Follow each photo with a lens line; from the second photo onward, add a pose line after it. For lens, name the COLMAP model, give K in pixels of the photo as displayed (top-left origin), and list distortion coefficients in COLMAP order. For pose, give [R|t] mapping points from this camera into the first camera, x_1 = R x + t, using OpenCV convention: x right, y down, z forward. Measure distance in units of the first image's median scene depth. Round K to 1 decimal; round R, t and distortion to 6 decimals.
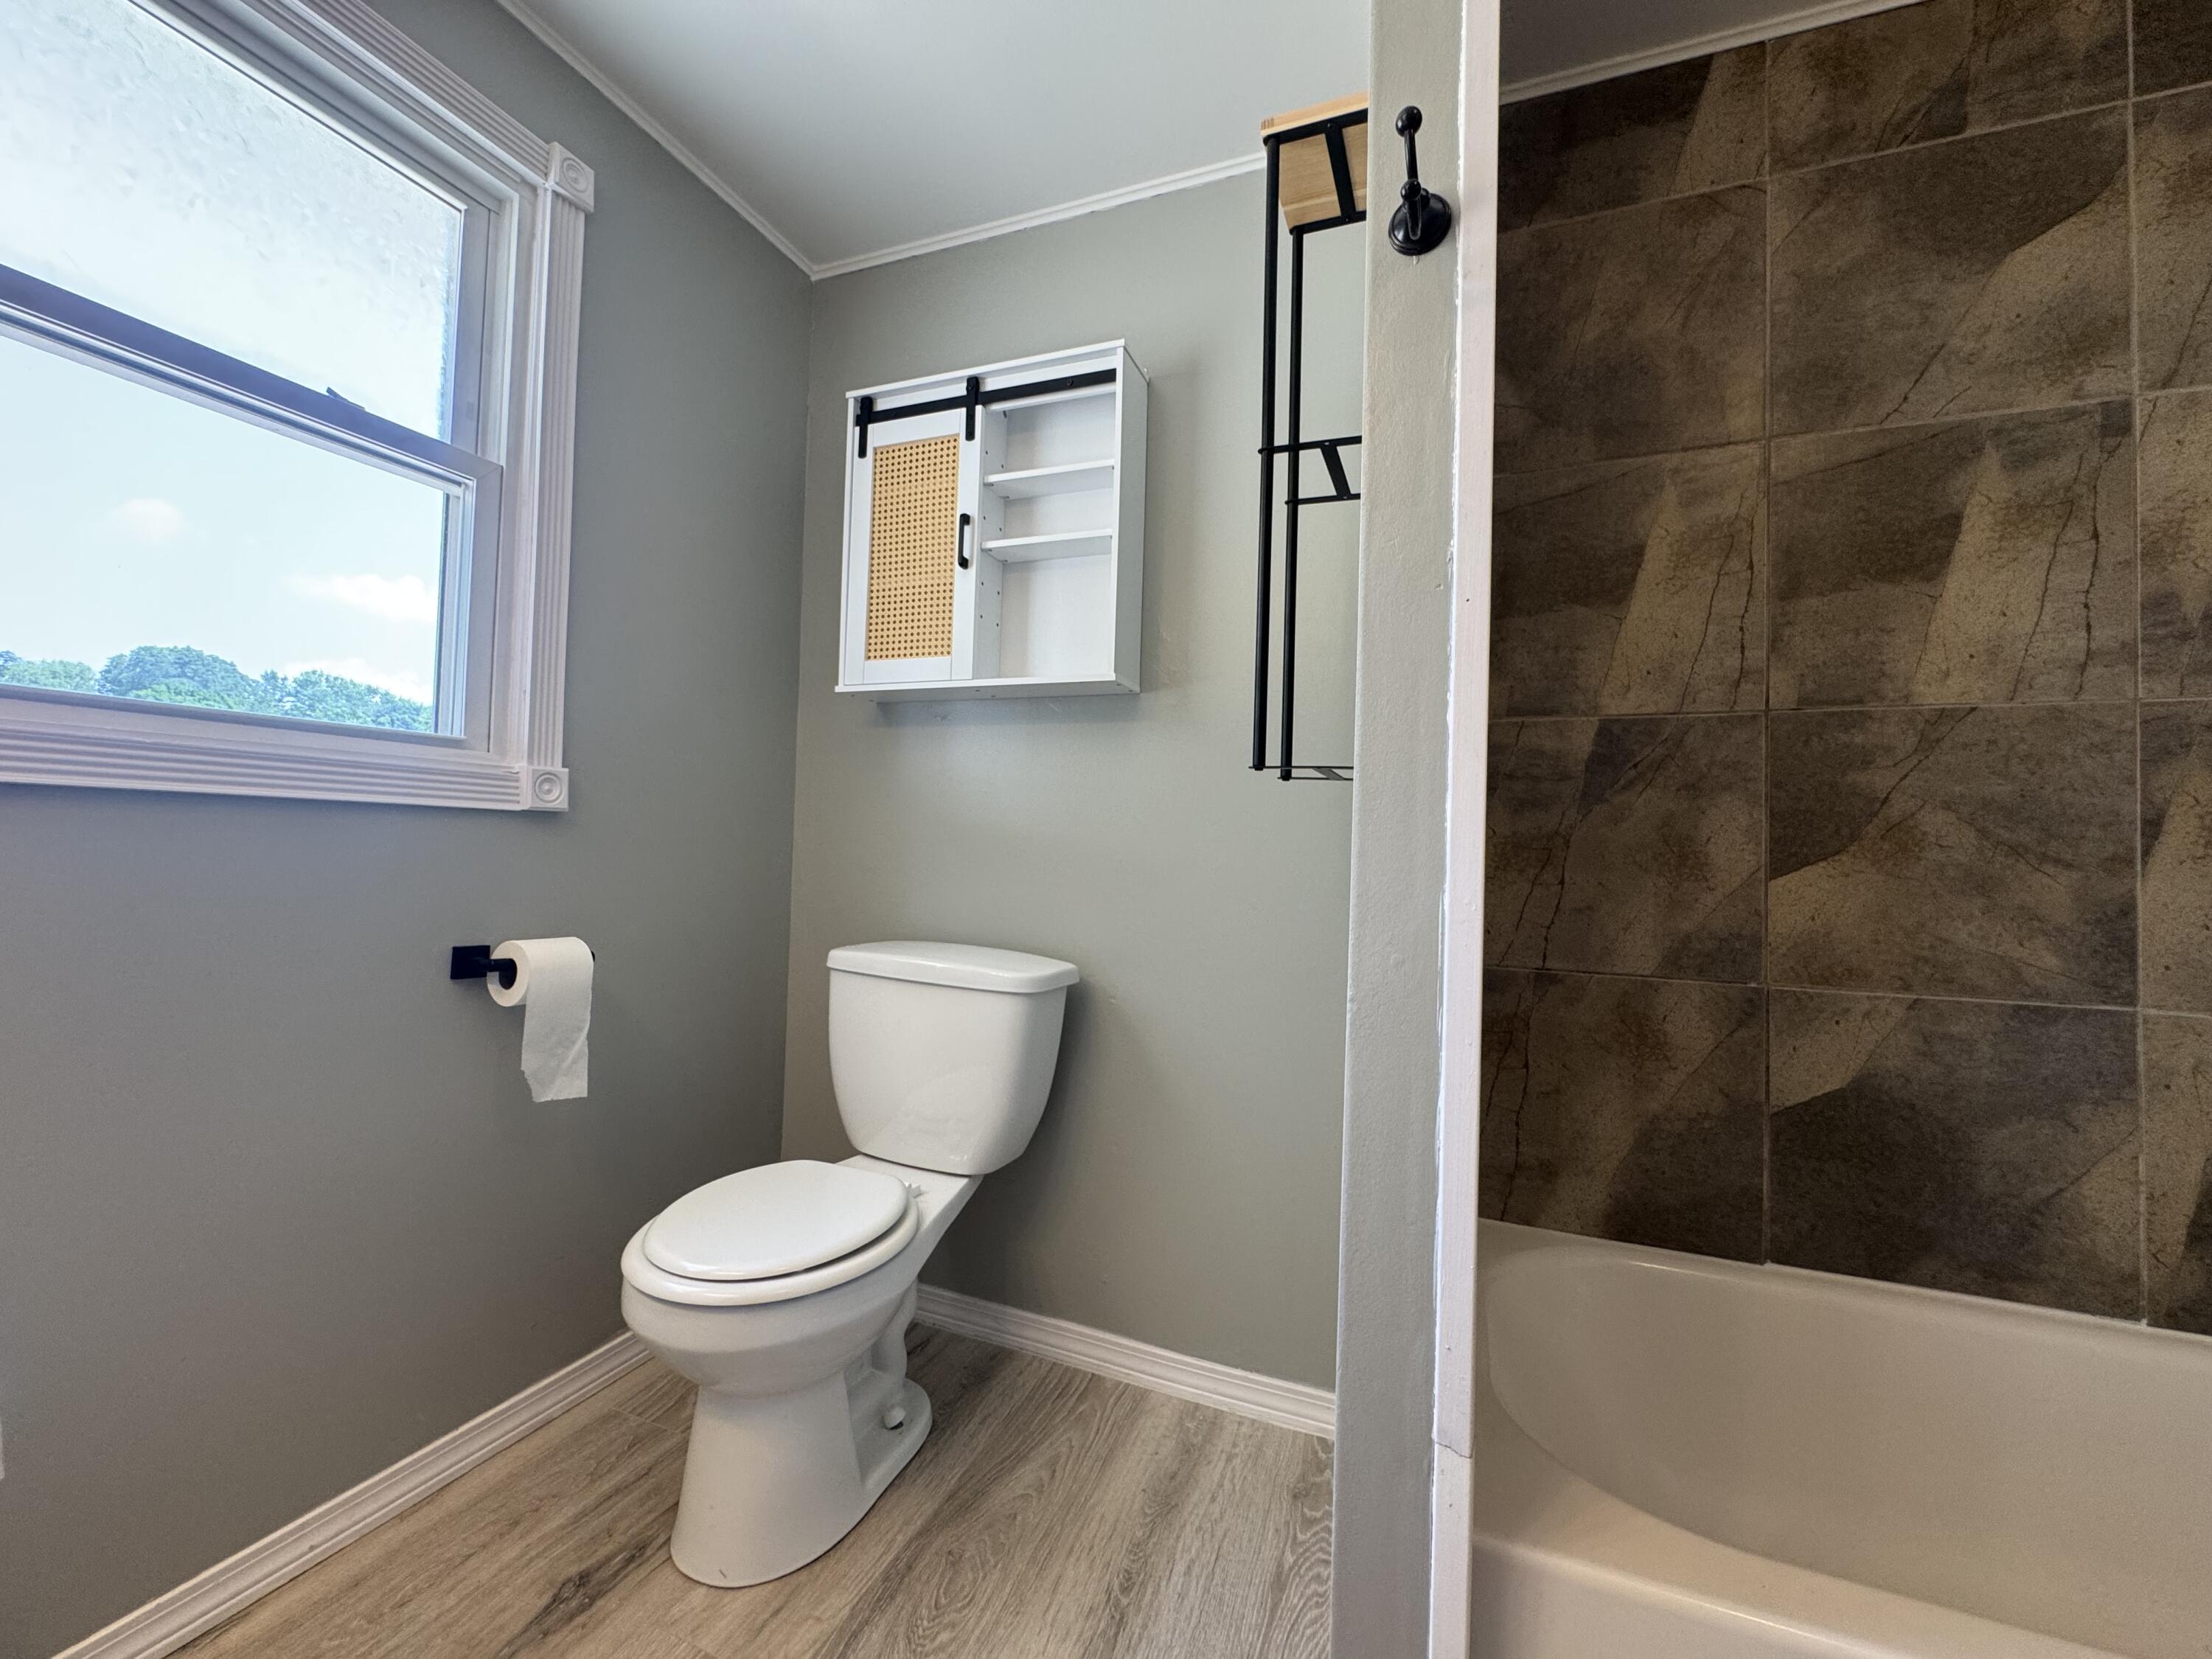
lens RADIAL K [[889.2, 0, 1110.4], [0, 889.2, 827.0], [0, 0, 1]] dist [-0.005826, 0.000652]
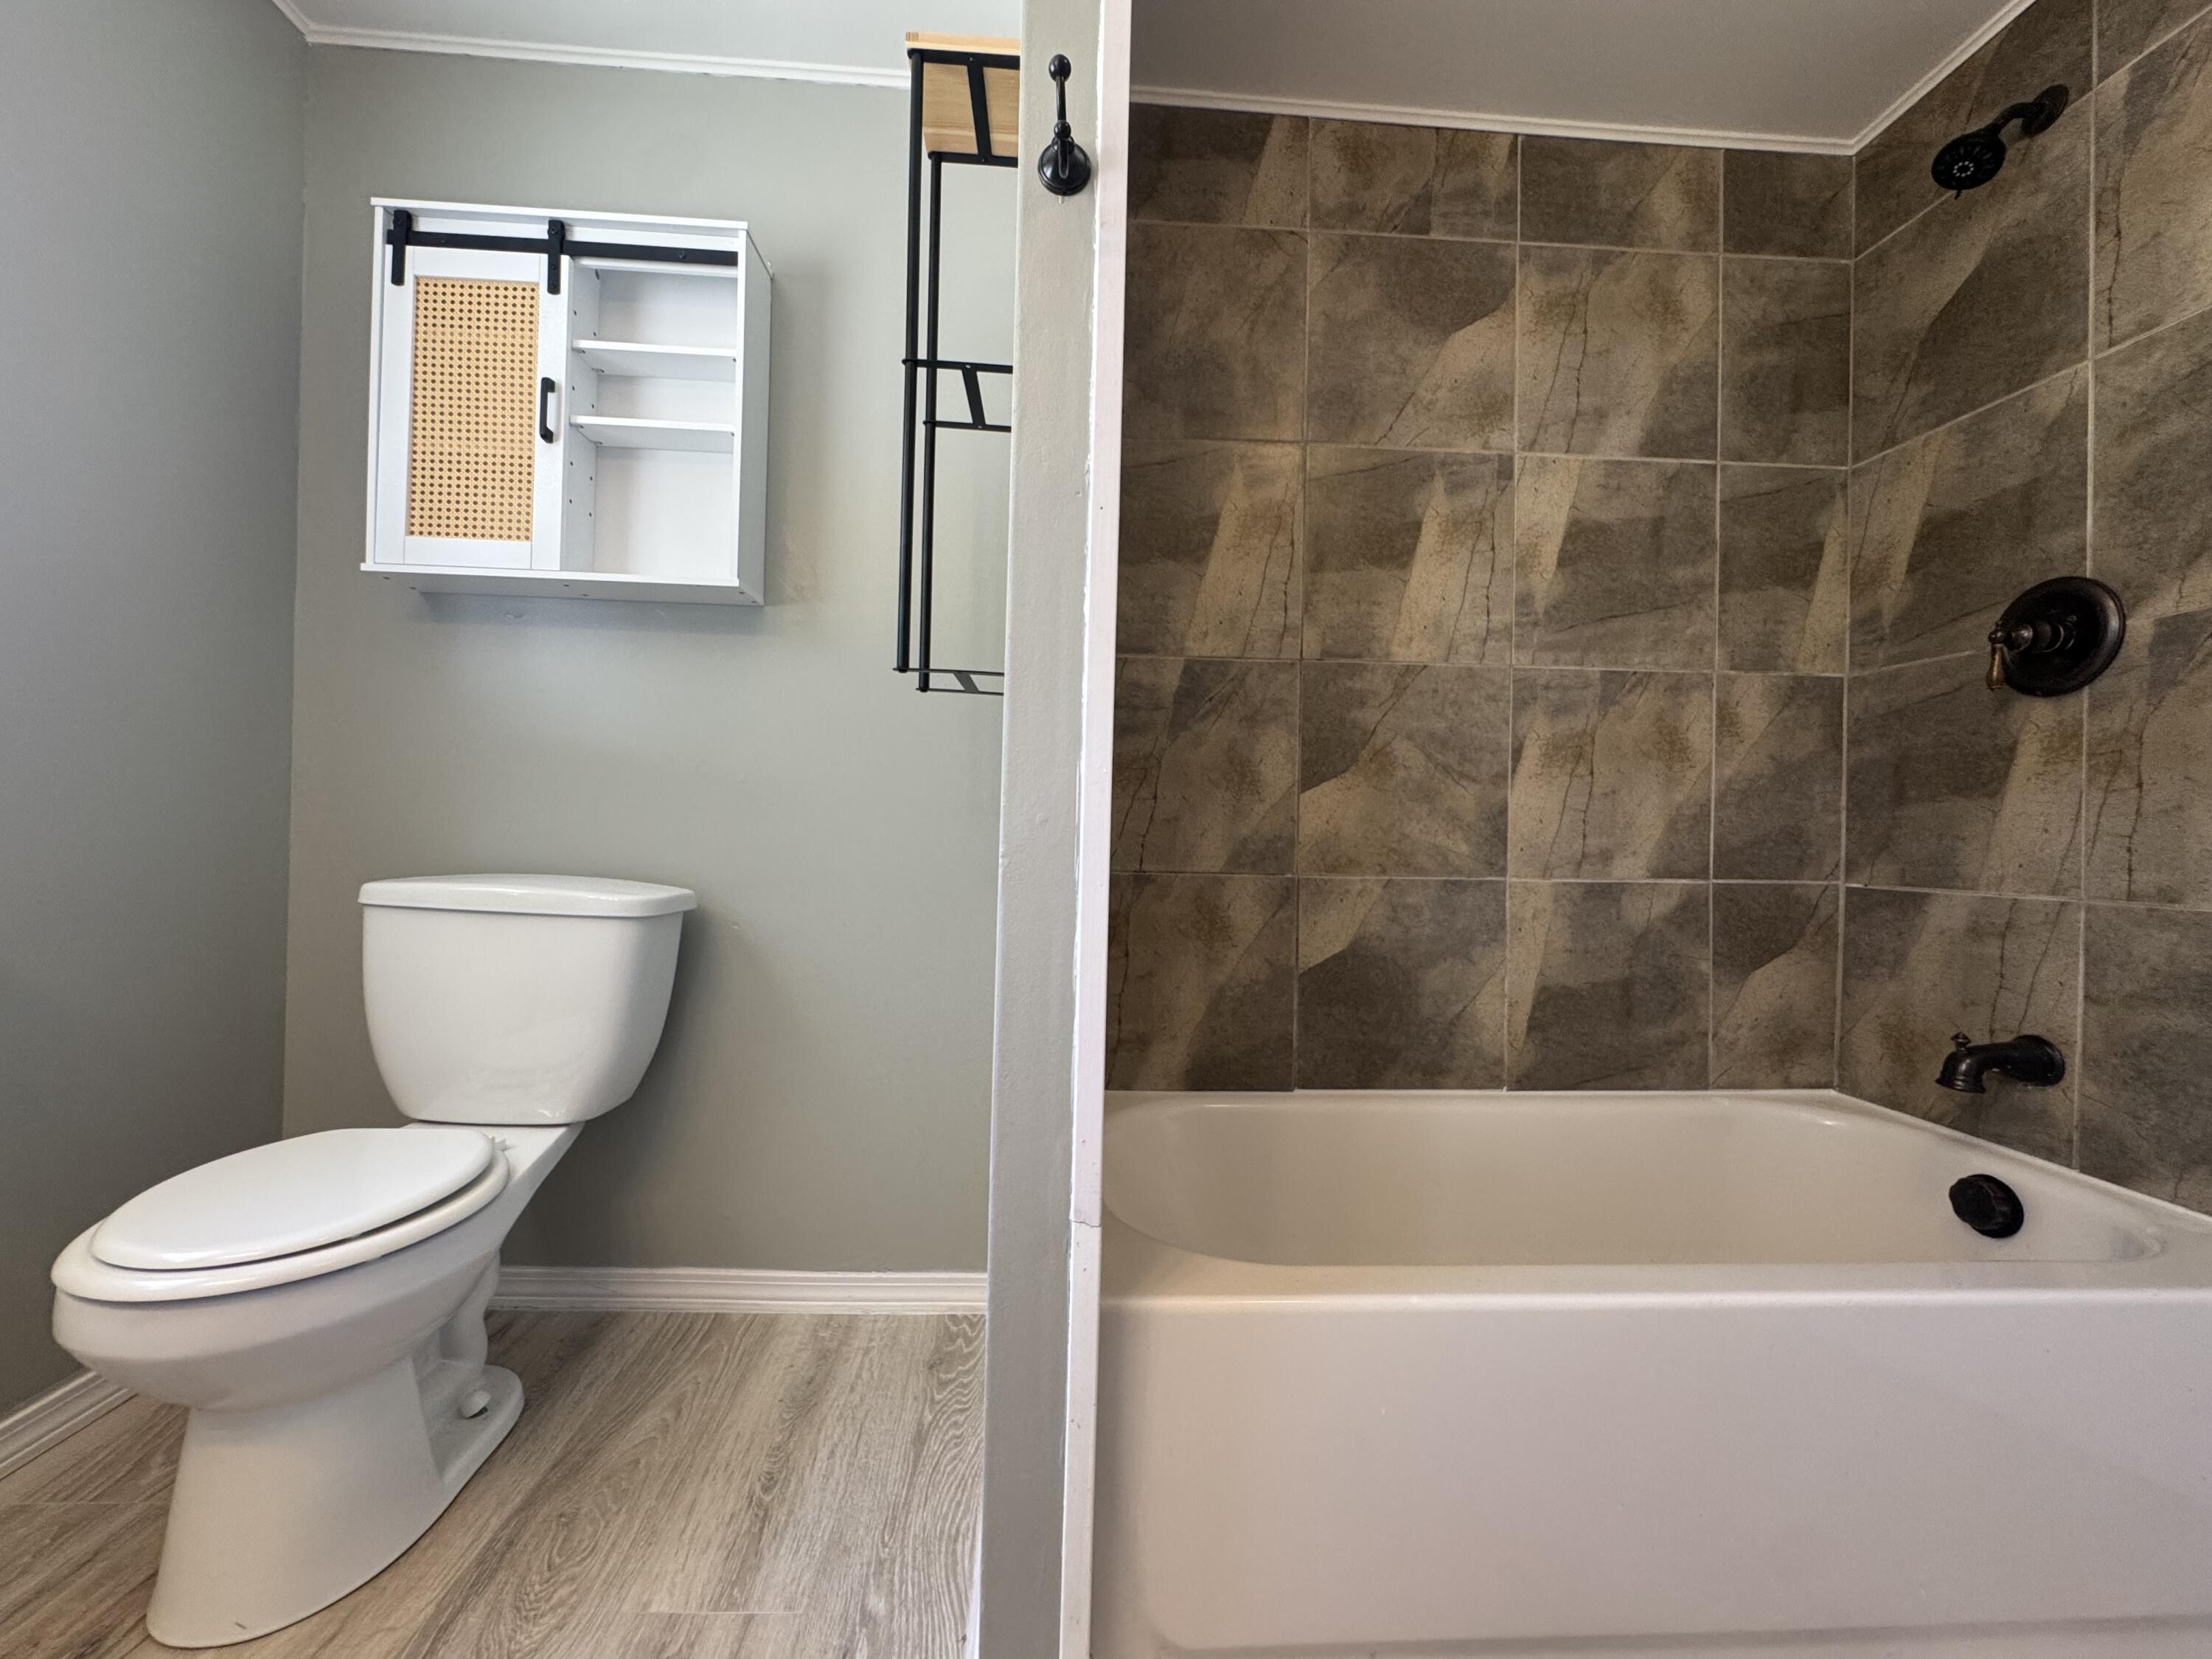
lens RADIAL K [[889.2, 0, 1110.4], [0, 889.2, 827.0], [0, 0, 1]] dist [-0.005826, 0.000652]
pose [[0.905482, -0.007175, 0.424325, -0.048080], [-0.007874, 0.999401, 0.033702, 0.069431], [-0.424312, -0.033858, 0.904883, -0.043250]]
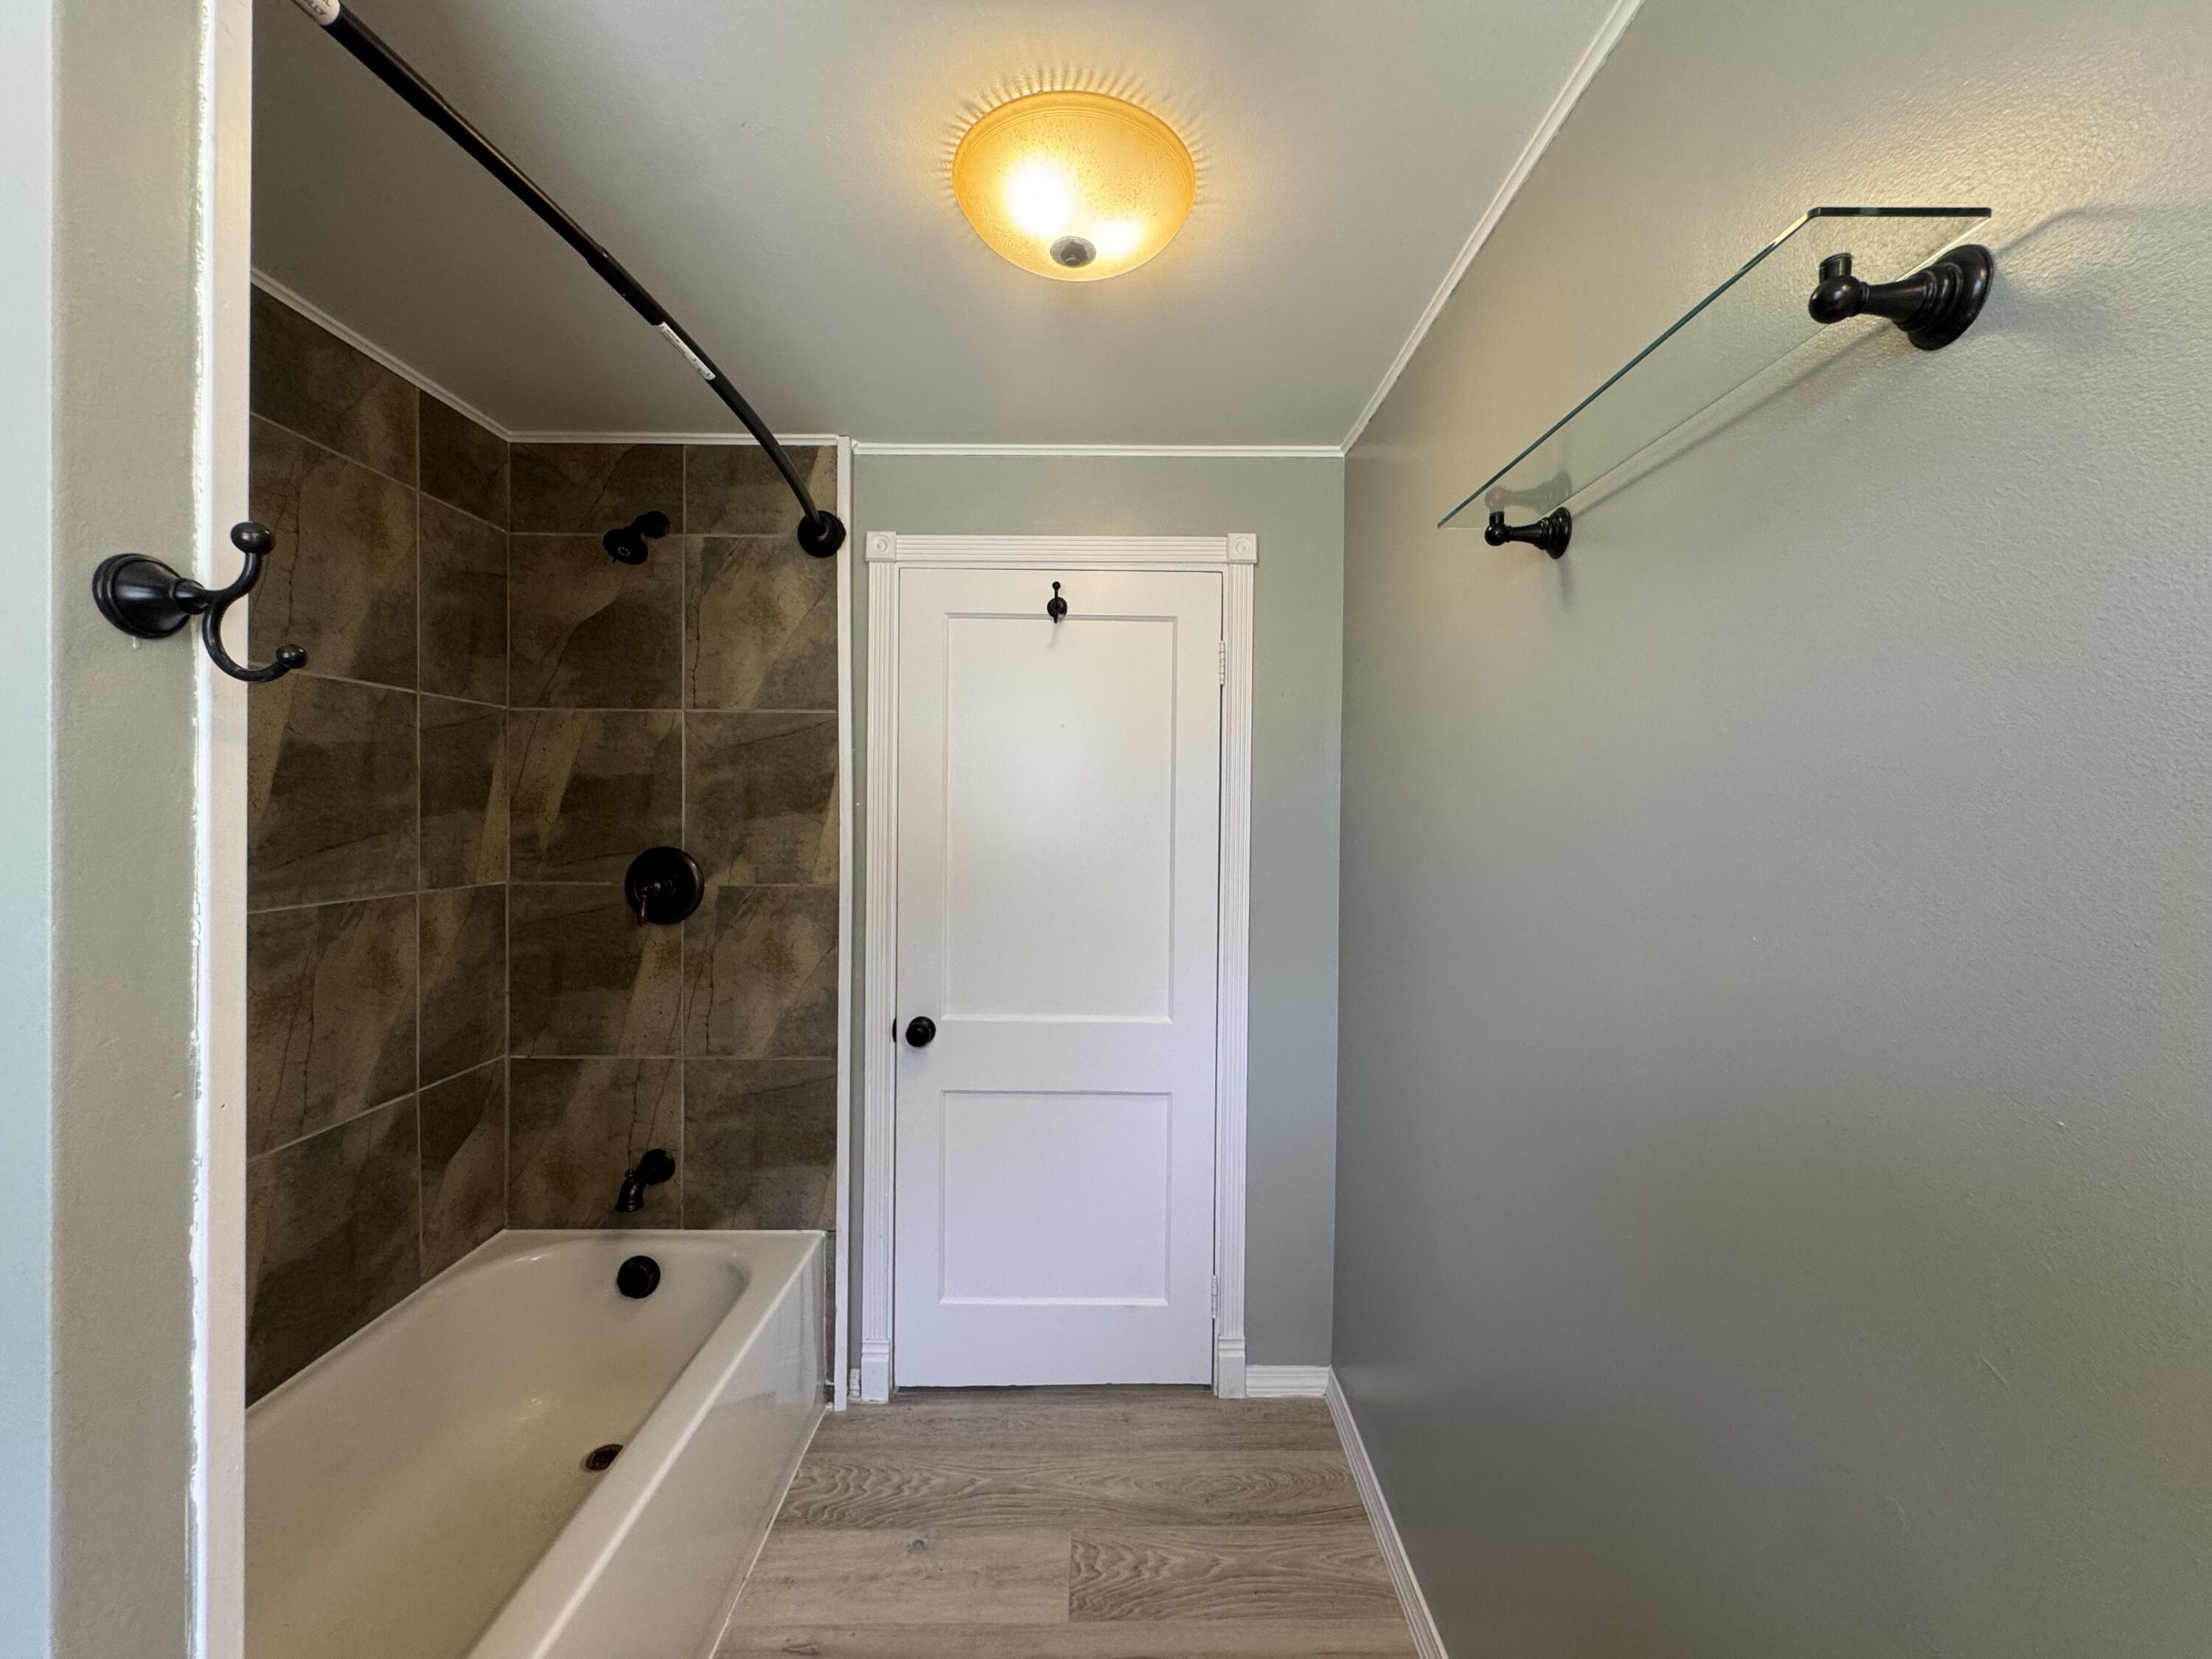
lens RADIAL K [[889.2, 0, 1110.4], [0, 889.2, 827.0], [0, 0, 1]] dist [-0.005826, 0.000652]
pose [[-0.379498, -0.042148, 0.924232, -0.361469], [-0.045131, 0.998616, 0.027009, -0.318390], [-0.924091, -0.031462, -0.380875, 0.314184]]
